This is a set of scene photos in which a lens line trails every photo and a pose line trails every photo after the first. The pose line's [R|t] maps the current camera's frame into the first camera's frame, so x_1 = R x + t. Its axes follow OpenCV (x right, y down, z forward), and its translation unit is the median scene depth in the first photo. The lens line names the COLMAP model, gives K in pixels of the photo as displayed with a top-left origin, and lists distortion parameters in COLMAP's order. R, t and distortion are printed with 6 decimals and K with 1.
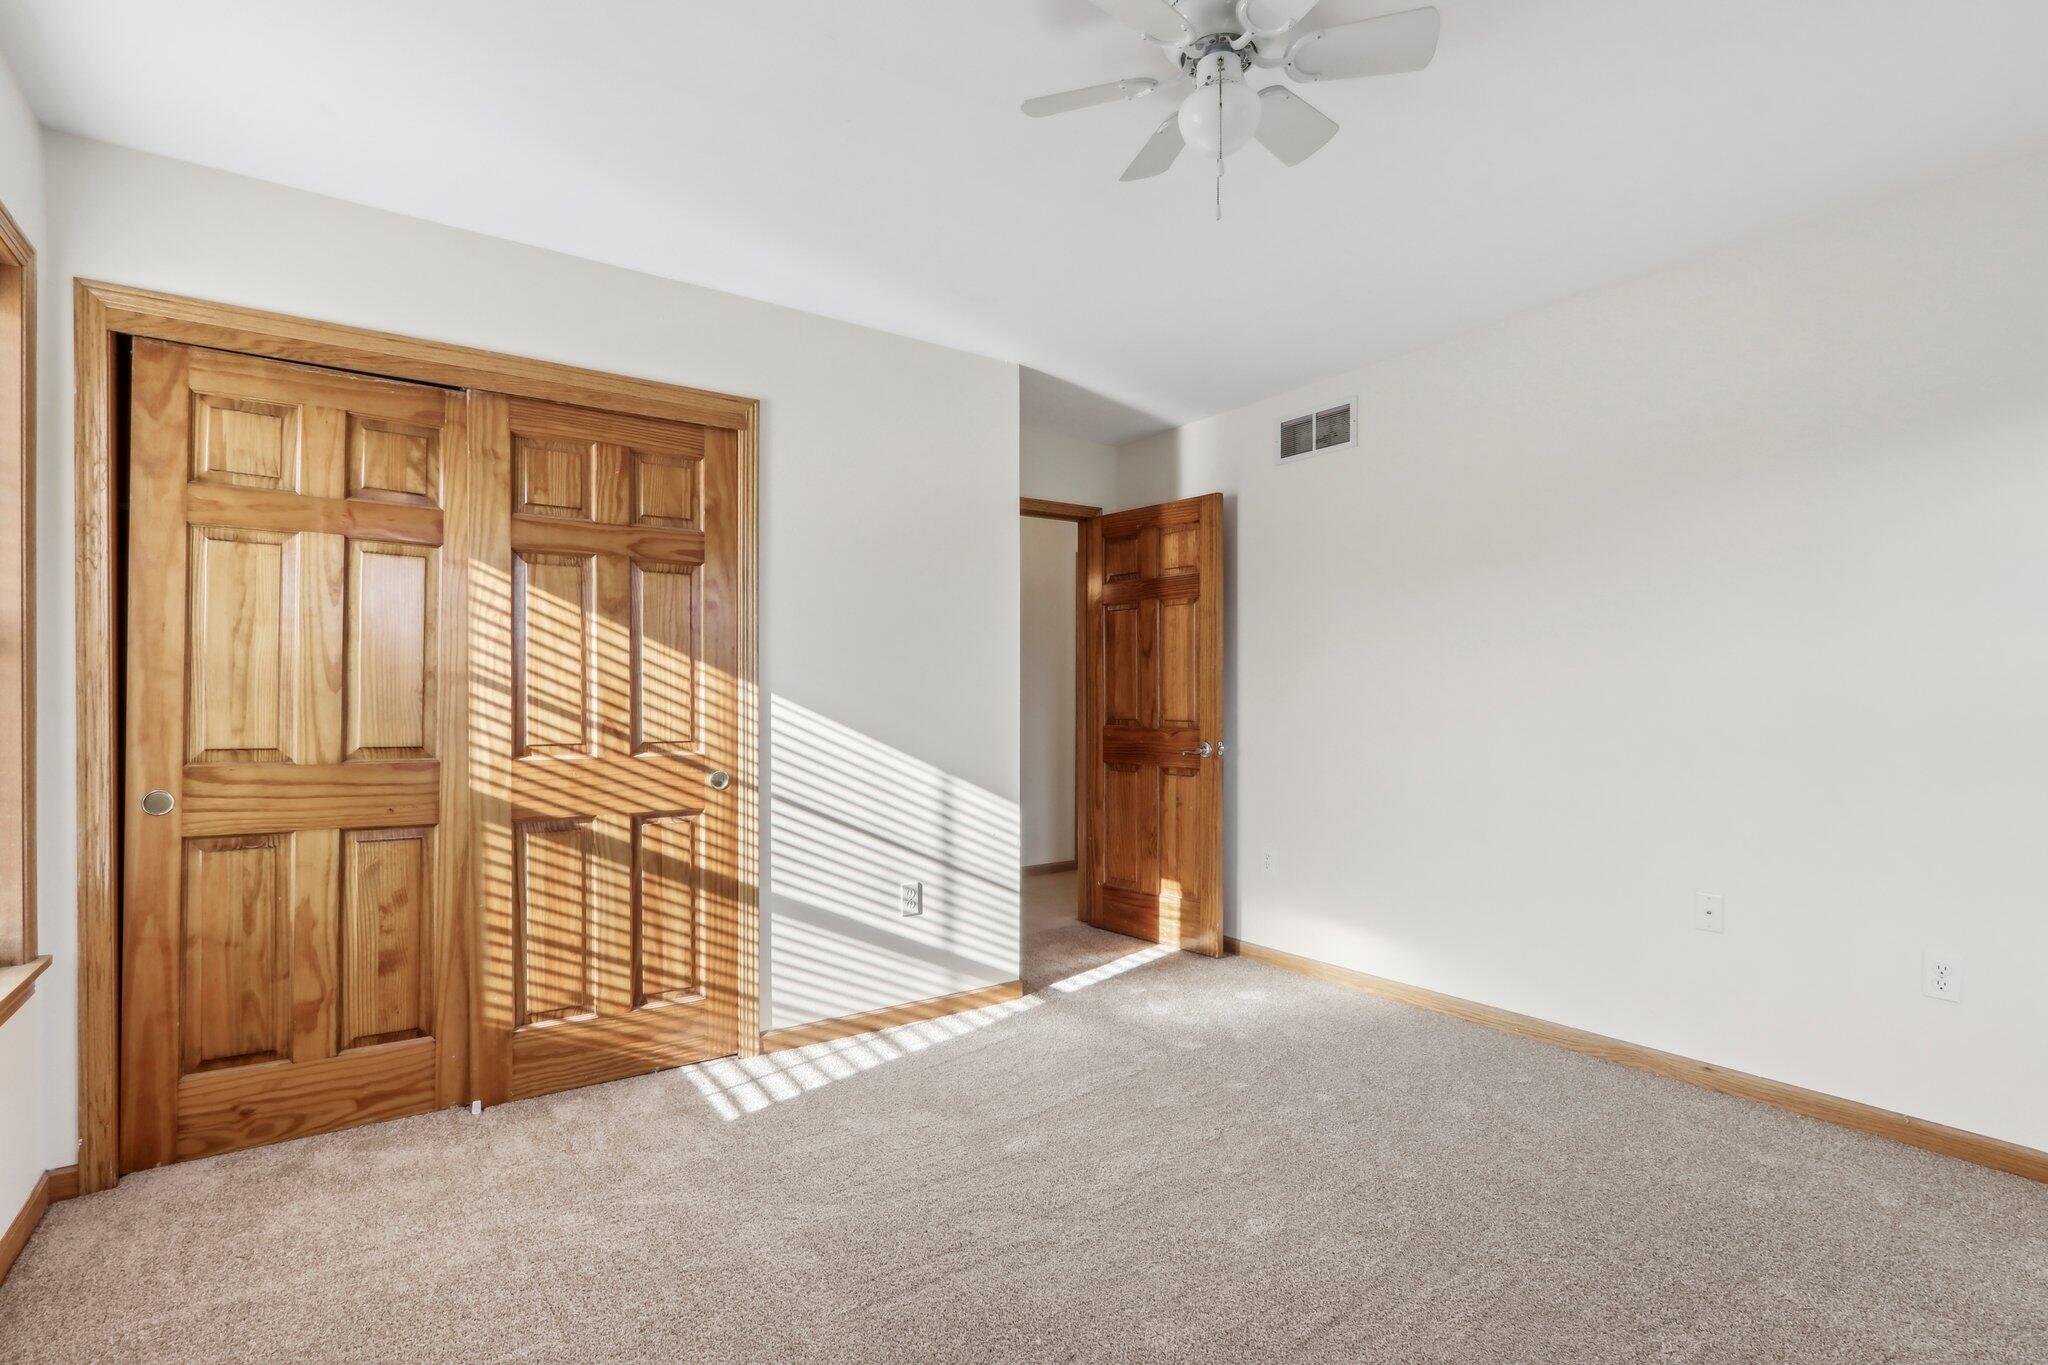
lens RADIAL K [[968.2, 0, 1022.4], [0, 968.2, 687.7], [0, 0, 1]] dist [-0.015757, 0.005217]
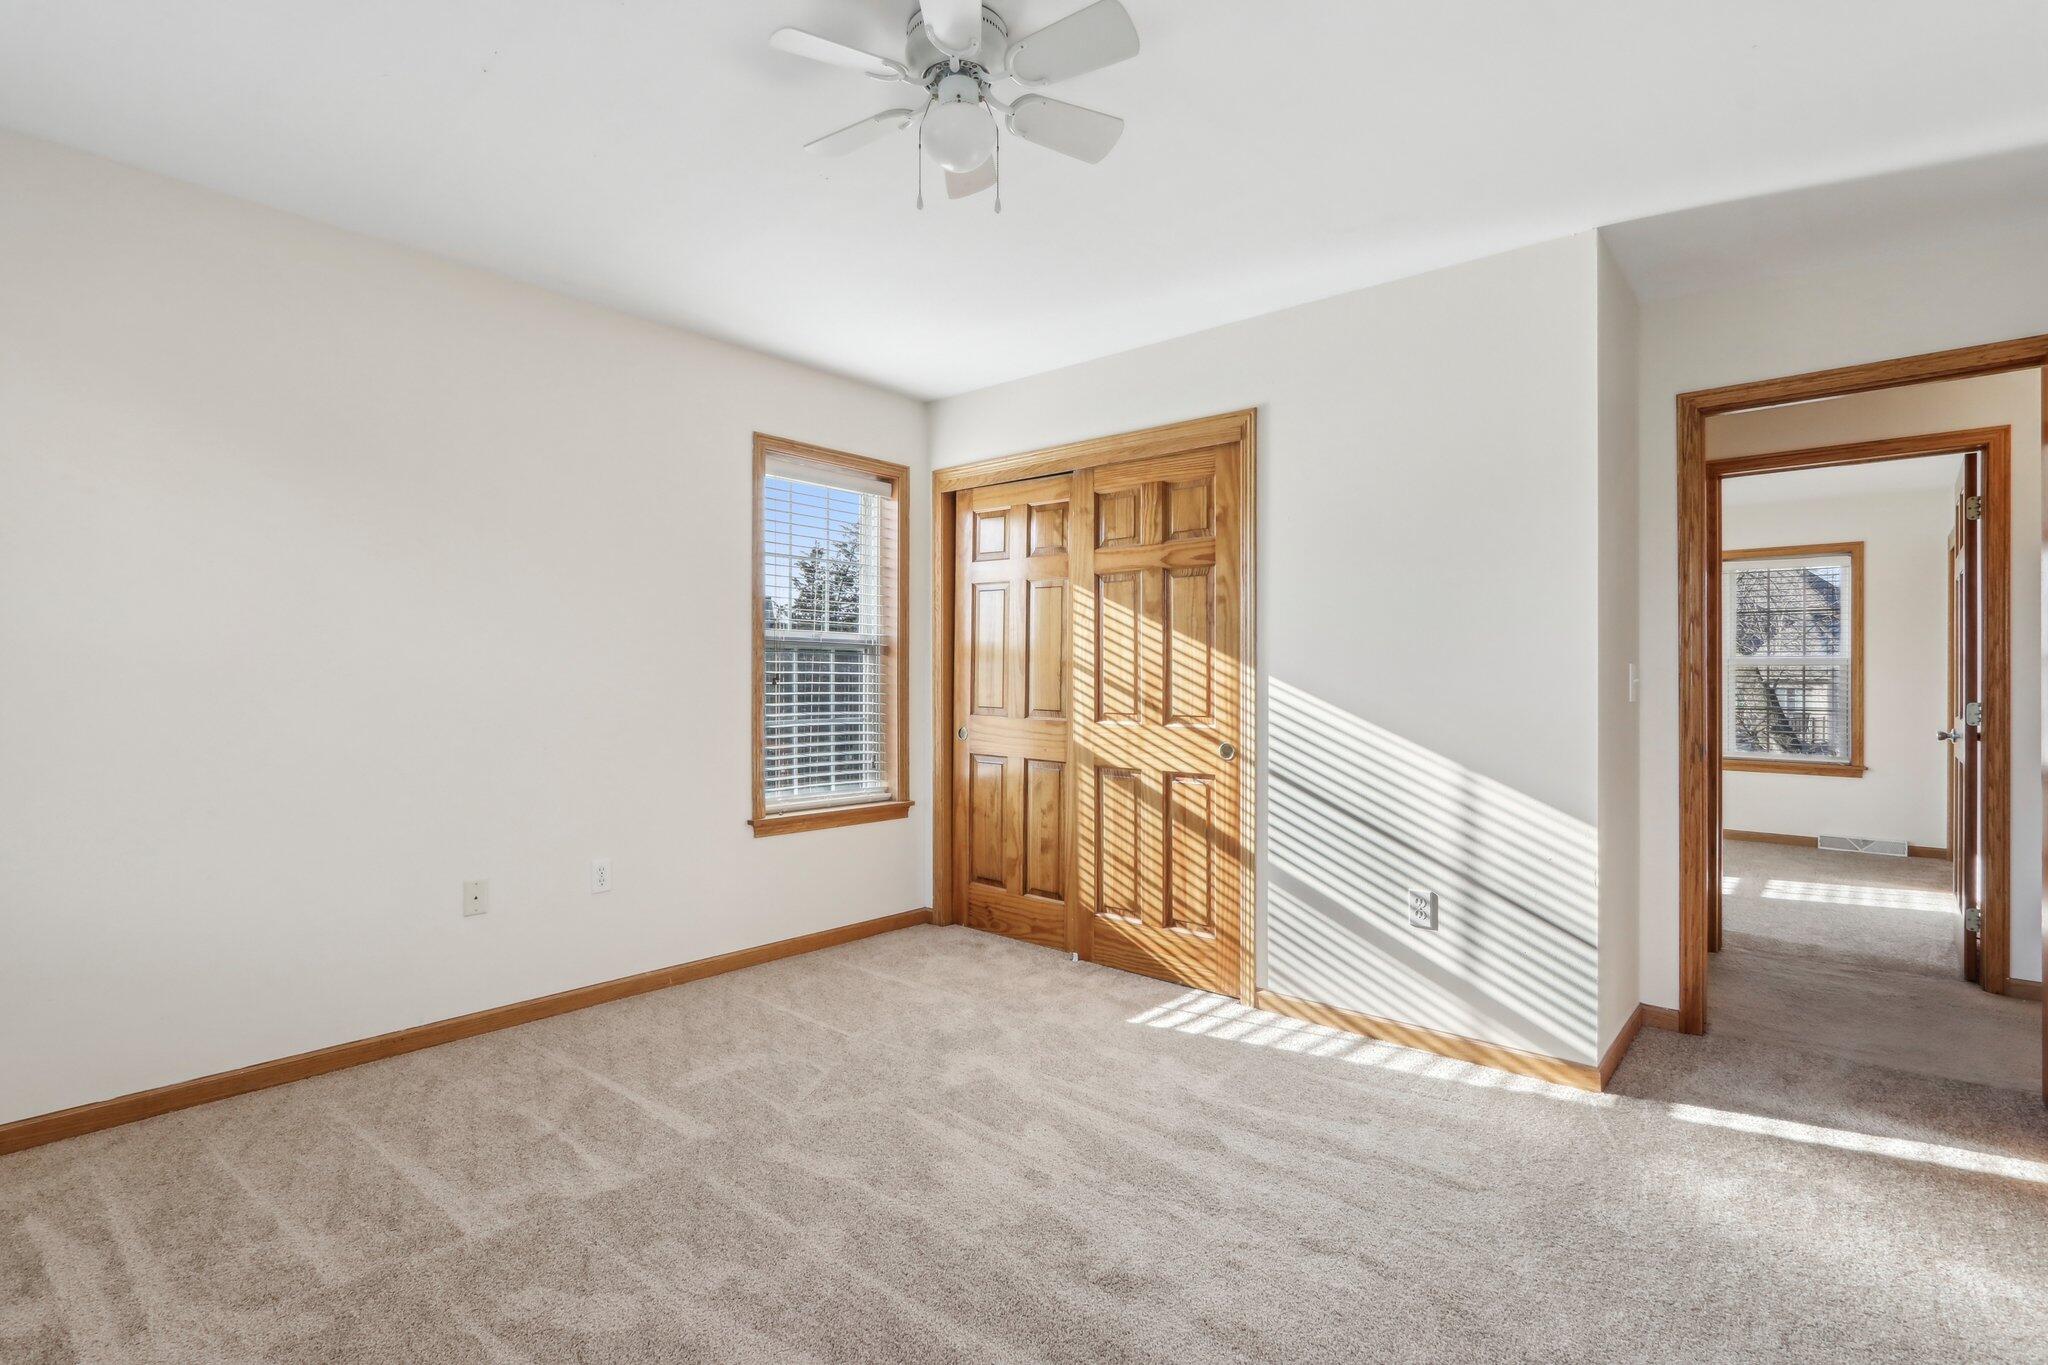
lens RADIAL K [[968.2, 0, 1006.9], [0, 968.2, 681.9], [0, 0, 1]] dist [-0.015757, 0.005217]
pose [[0.228751, -0.002520, -0.973482, 0.769022], [-0.003856, 0.999986, -0.003495, 0.018598], [0.973477, 0.004553, 0.228738, 0.505208]]
